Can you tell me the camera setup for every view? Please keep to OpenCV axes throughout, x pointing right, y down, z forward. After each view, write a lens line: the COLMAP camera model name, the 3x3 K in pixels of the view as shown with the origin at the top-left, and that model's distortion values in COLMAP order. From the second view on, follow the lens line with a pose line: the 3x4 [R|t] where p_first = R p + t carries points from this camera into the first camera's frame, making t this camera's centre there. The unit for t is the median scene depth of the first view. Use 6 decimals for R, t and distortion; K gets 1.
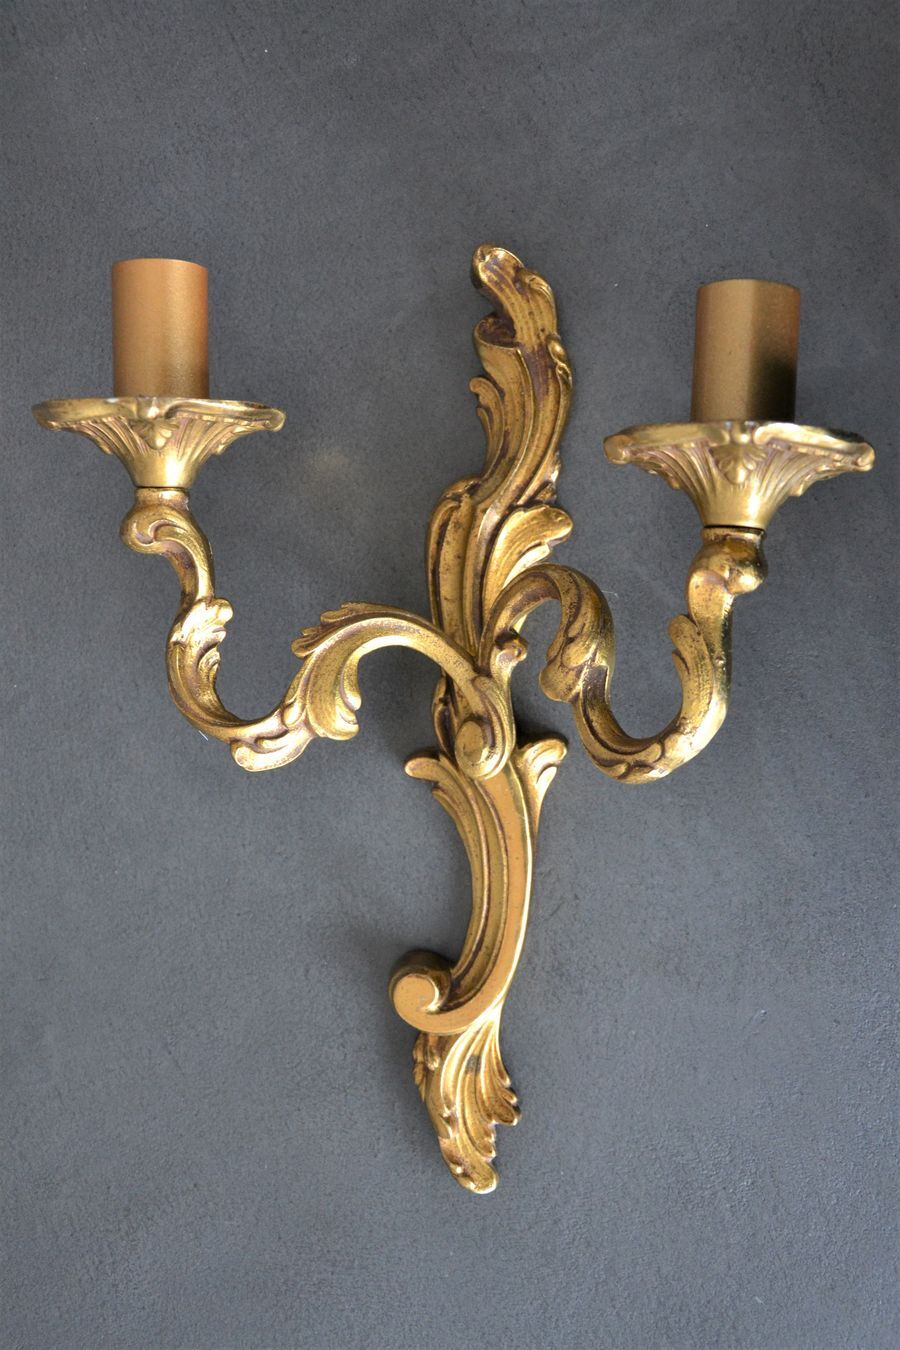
lens RADIAL K [[1304.0, 0, 457.6], [0, 1304.0, 677.7], [0, 0, 1]] dist [-0.085254, 0.000000]
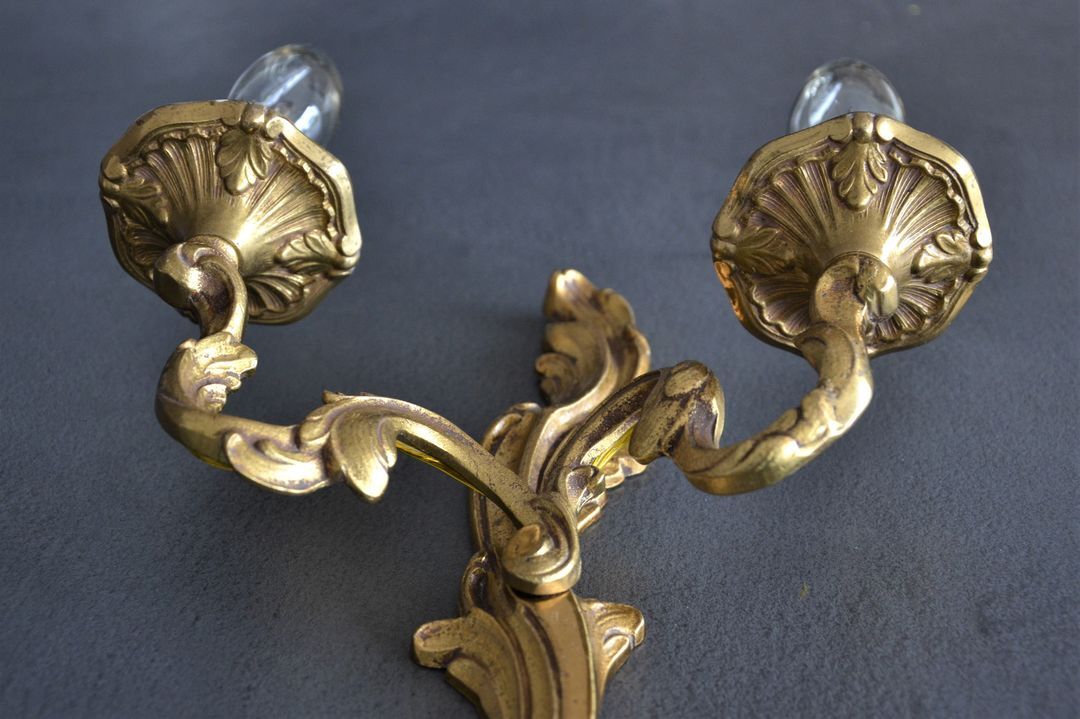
lens RADIAL K [[1600.4, 0, 547.9], [0, 1600.4, 354.0], [0, 0, 1]] dist [0.032469, 0.000000]
pose [[0.980864, 0.186963, 0.054315, -0.046875], [-0.044274, 0.485862, -0.872913, 0.777546], [-0.189592, 0.853805, 0.484842, 0.446657]]
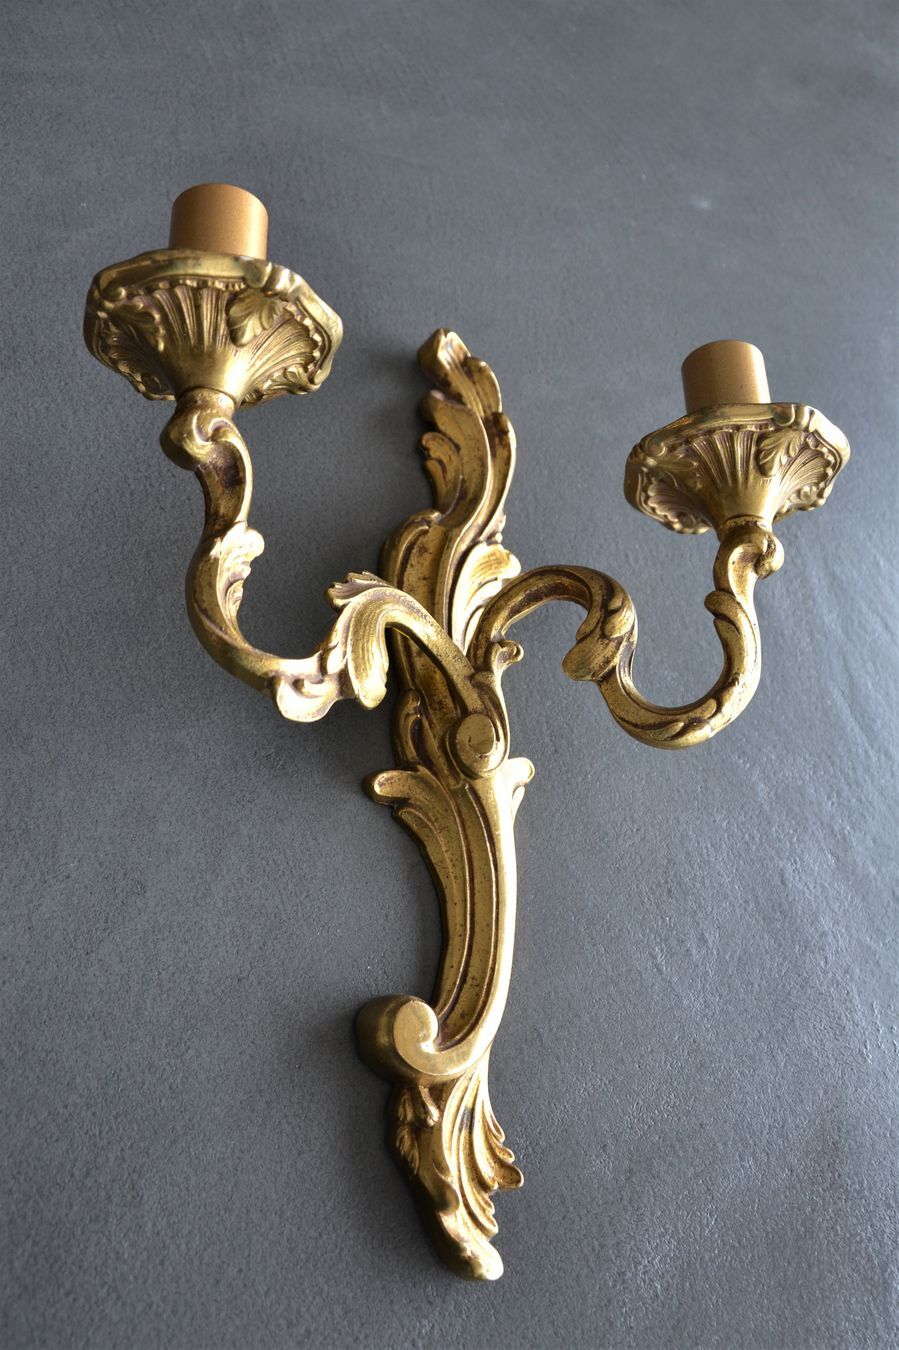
lens RADIAL K [[1132.9, 0, 443.0], [0, 1132.9, 669.4], [0, 0, 1]] dist [-0.146115, -0.006208]
pose [[0.843262, 0.162038, 0.512497, -0.427756], [0.062445, 0.917488, -0.392832, 0.318593], [-0.533863, 0.363264, 0.763564, 0.357936]]
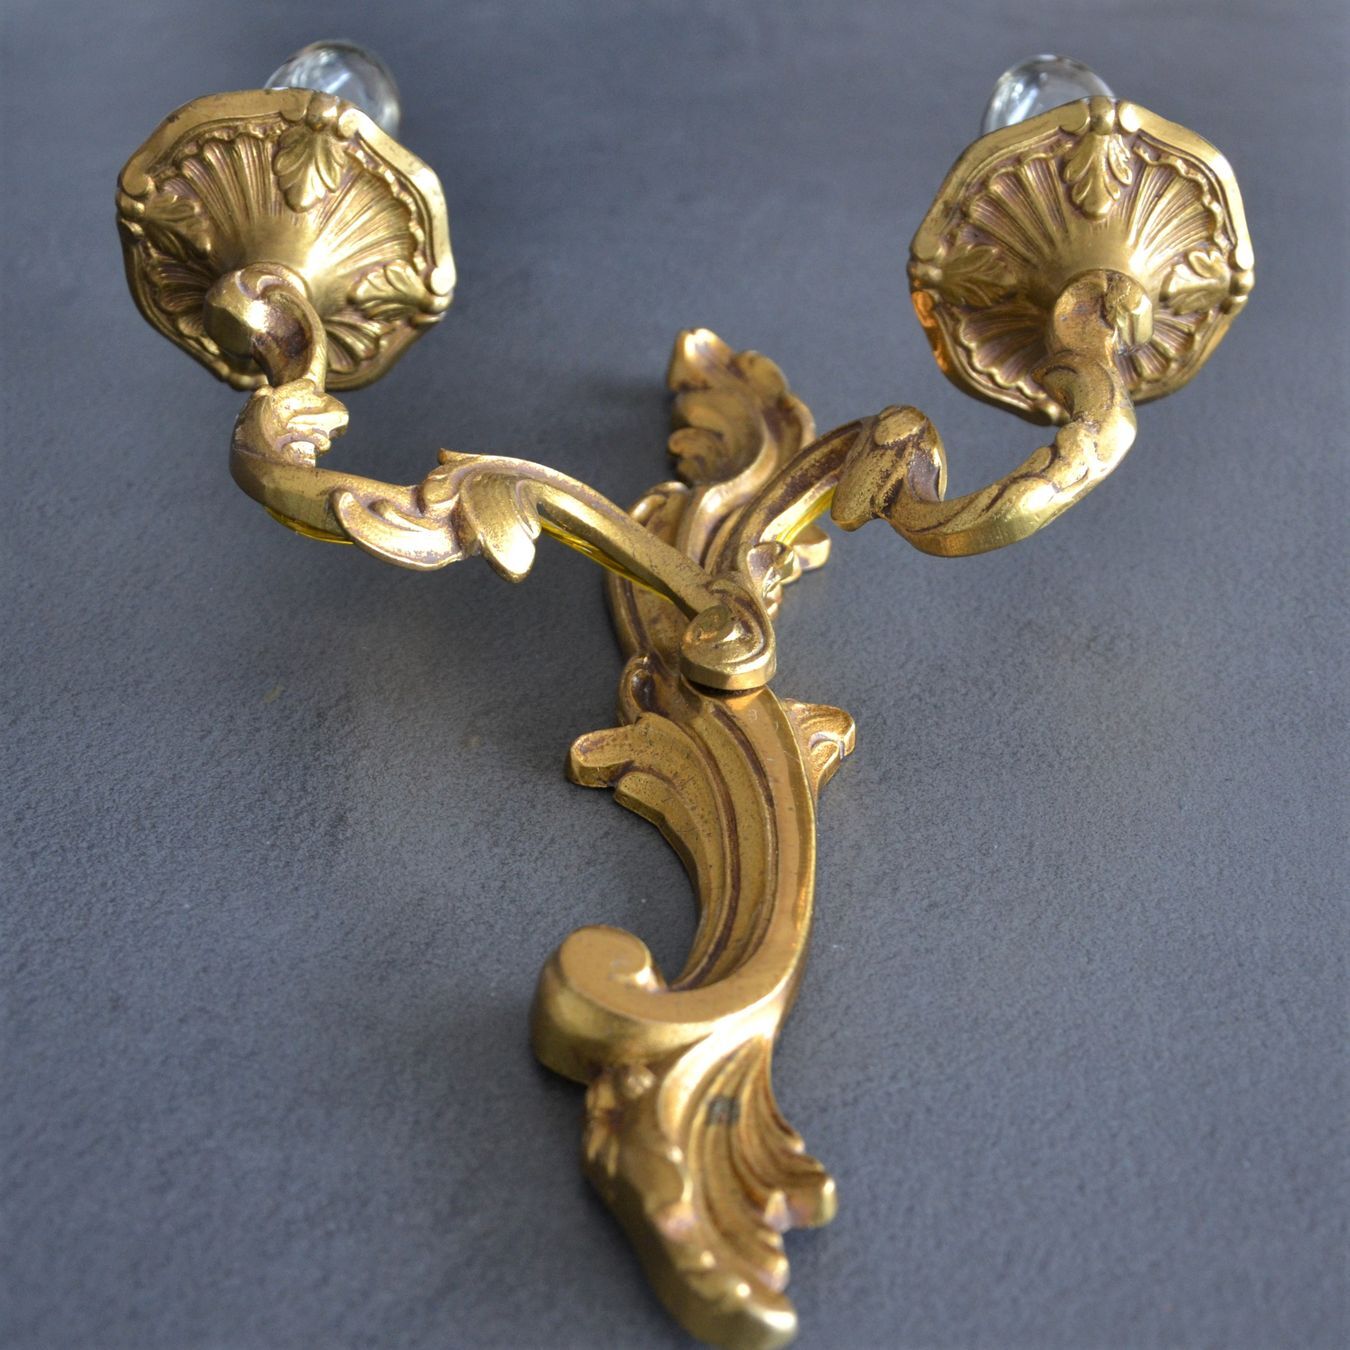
lens RADIAL K [[2149.1, 0, 696.8], [0, 2149.1, 685.8], [0, 0, 1]] dist [-0.037611, 0.000000]
pose [[0.975800, 0.159779, 0.149281, -0.135251], [0.042288, 0.531915, -0.845741, 0.872393], [-0.214536, 0.831587, 0.512286, 0.504219]]
